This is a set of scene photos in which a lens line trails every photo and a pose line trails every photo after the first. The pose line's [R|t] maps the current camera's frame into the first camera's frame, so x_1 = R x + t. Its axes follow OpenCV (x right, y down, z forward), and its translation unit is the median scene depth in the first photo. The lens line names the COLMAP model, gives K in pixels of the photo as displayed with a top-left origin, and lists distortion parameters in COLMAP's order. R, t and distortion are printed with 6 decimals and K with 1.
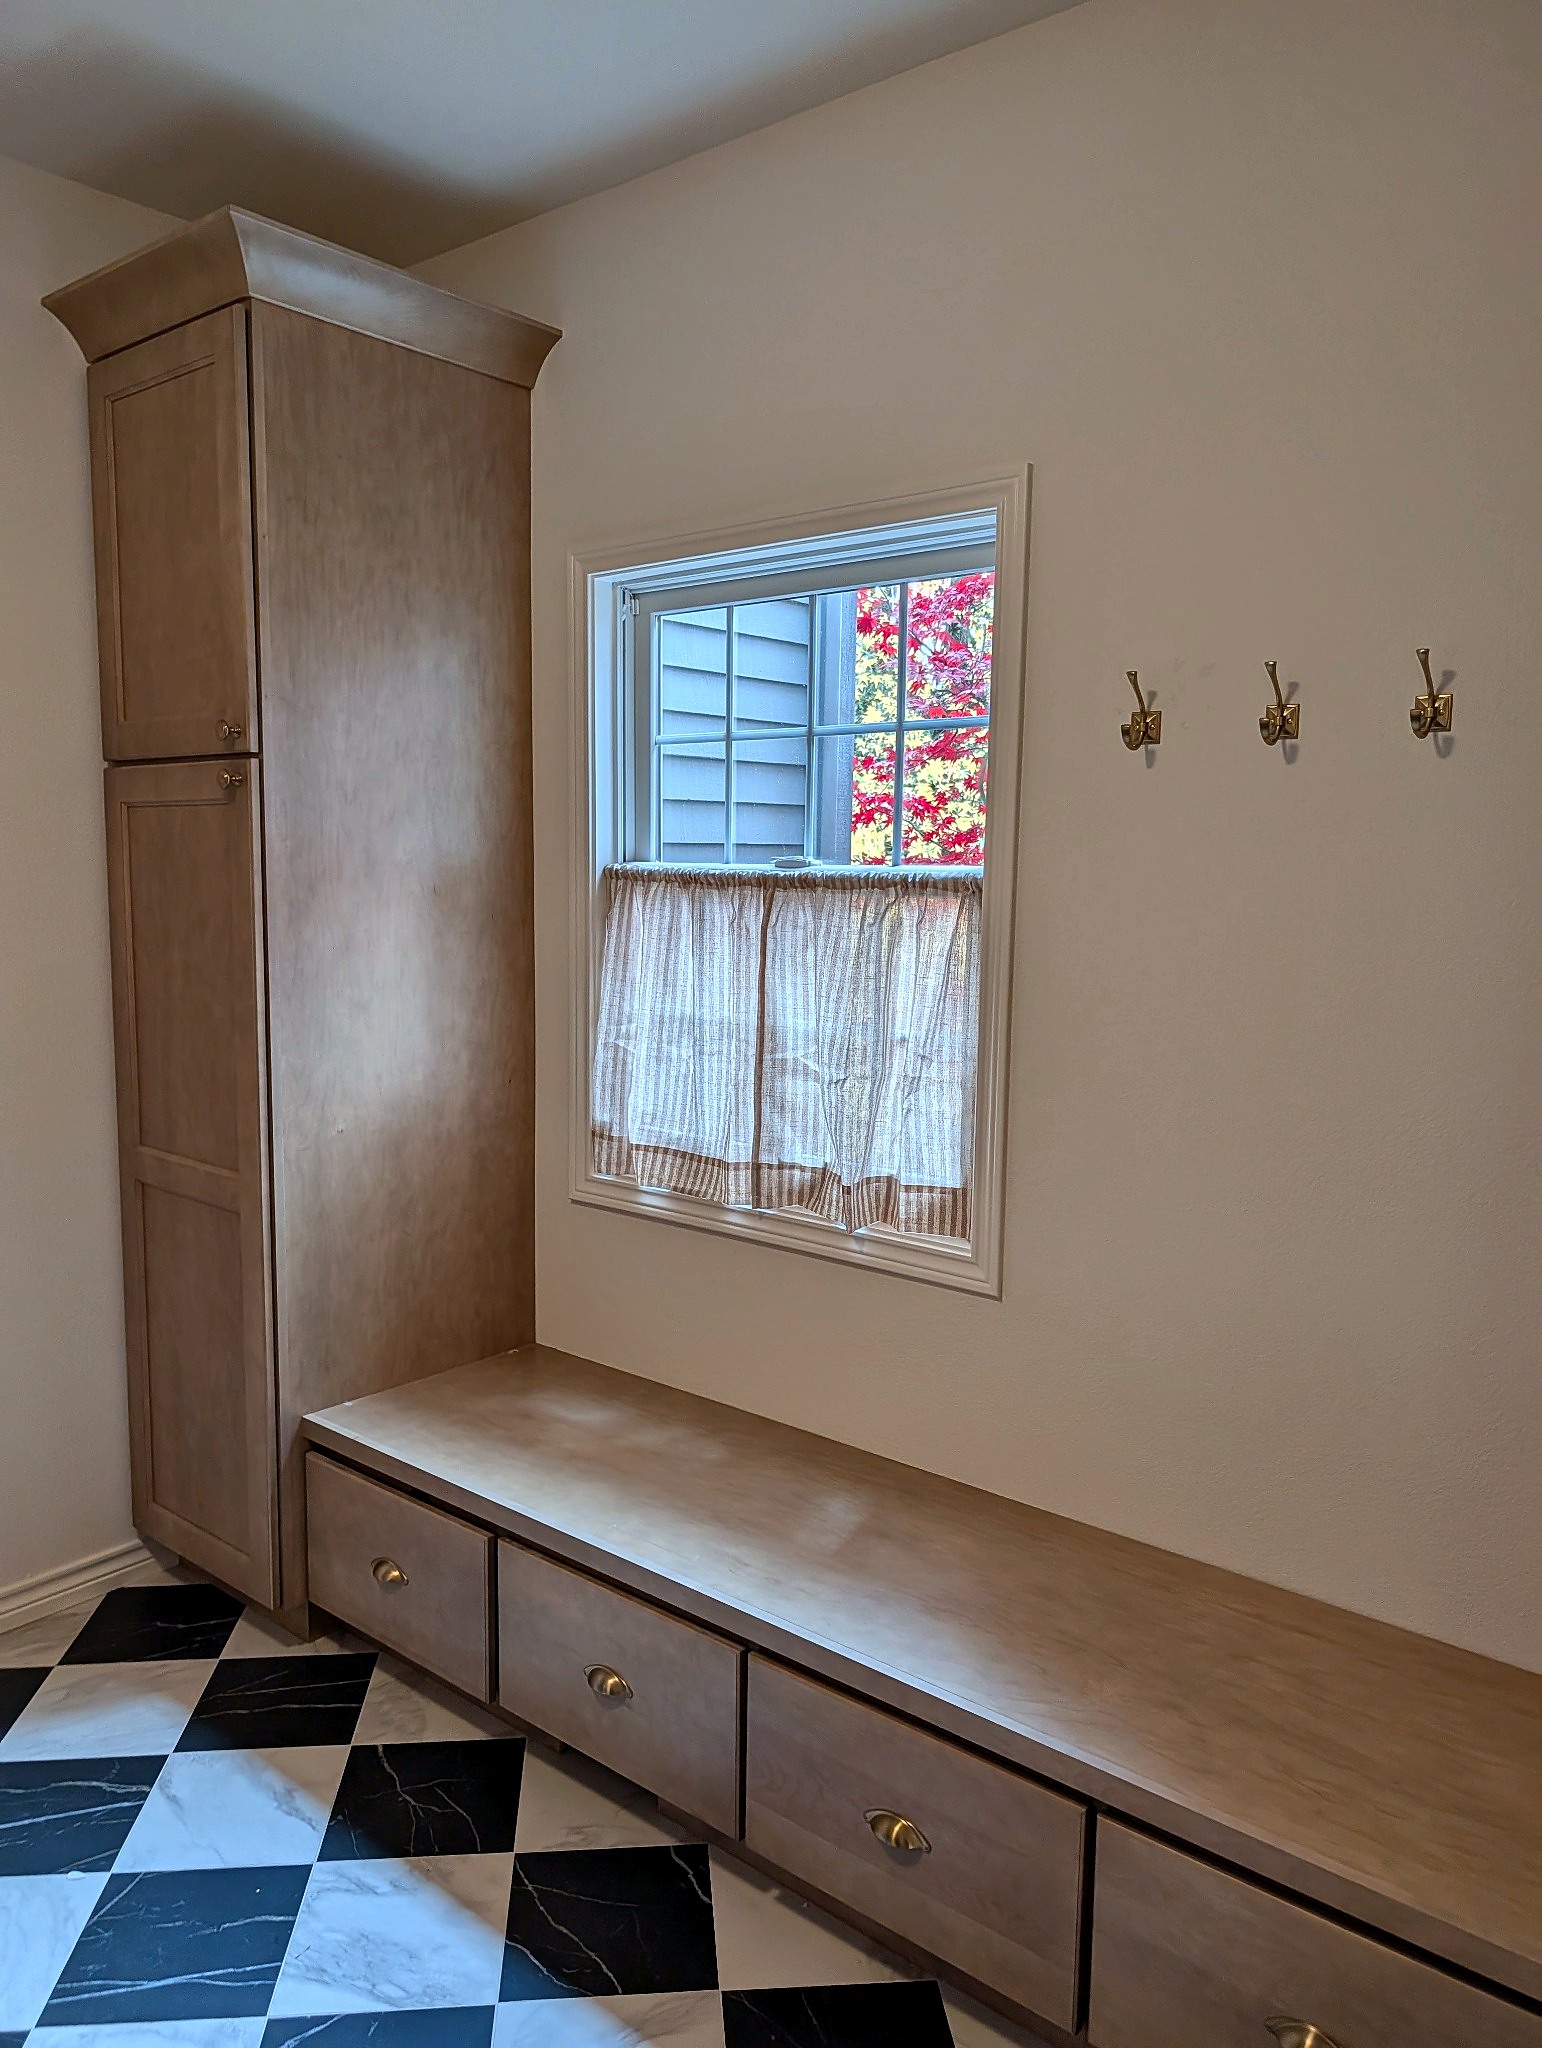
lens RADIAL K [[1460.4, 0, 768.1], [0, 1460.4, 1018.8], [0, 0, 1]] dist [0.004702, -0.012983]
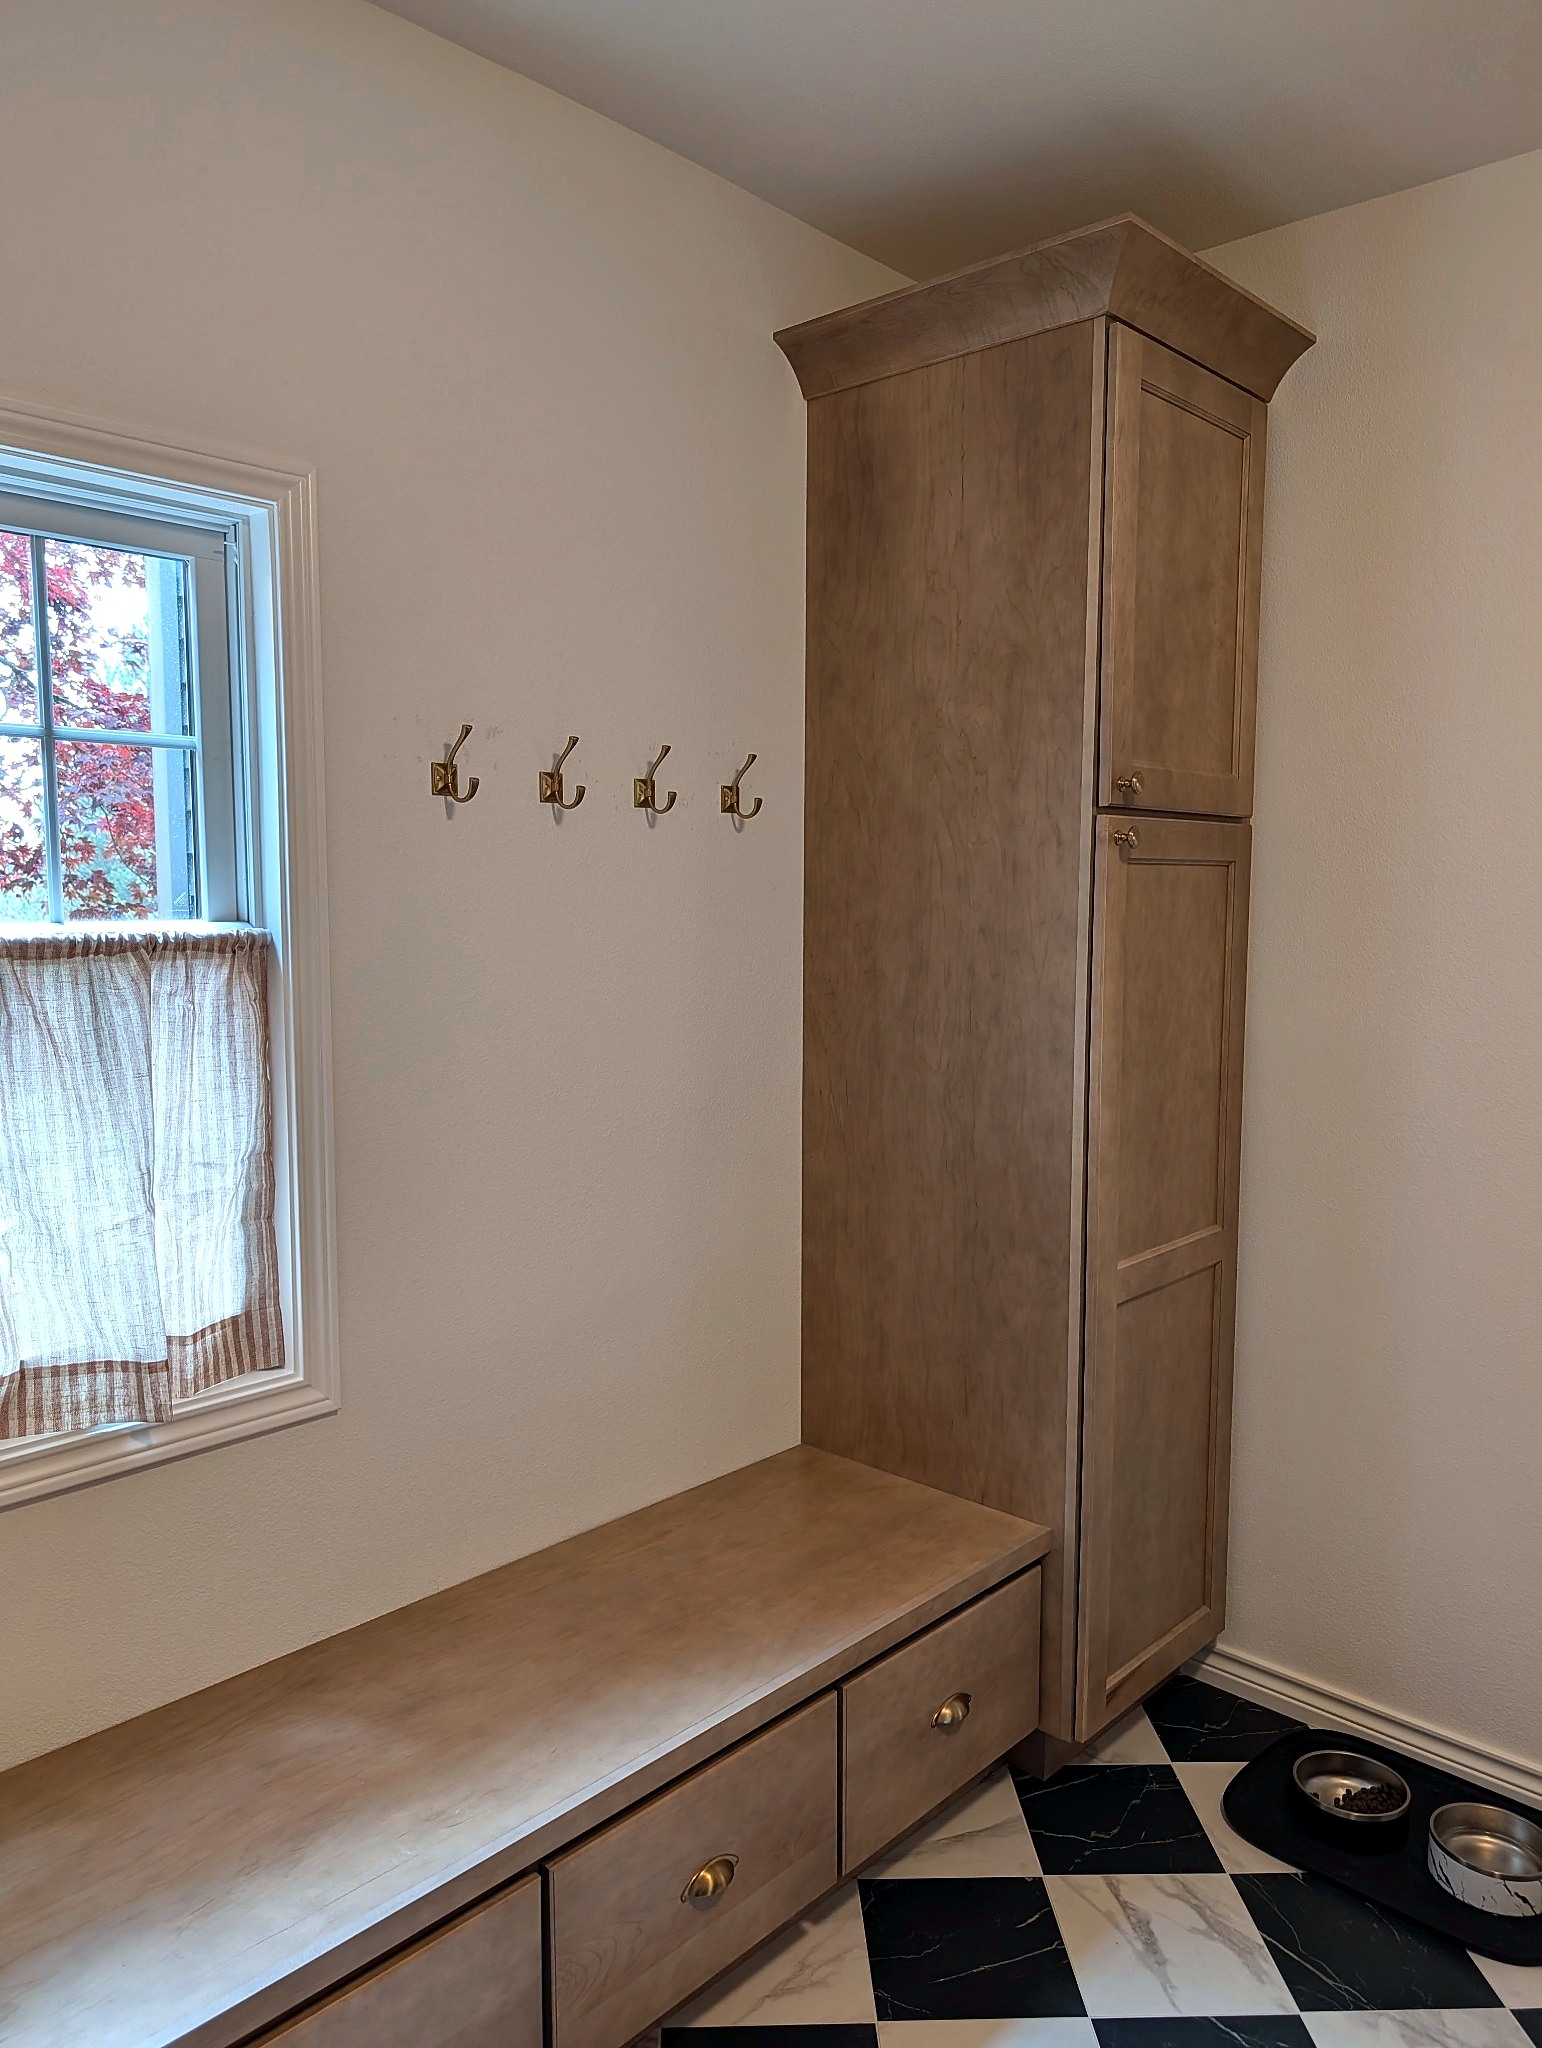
lens RADIAL K [[1460.4, 0, 769.3], [0, 1460.4, 1032.0], [0, 0, 1]] dist [0.004702, -0.012983]
pose [[0.054023, -0.107708, 0.992714, -0.669088], [0.106127, 0.989154, 0.101547, -0.094528], [-0.992884, 0.099868, 0.064868, 0.658027]]
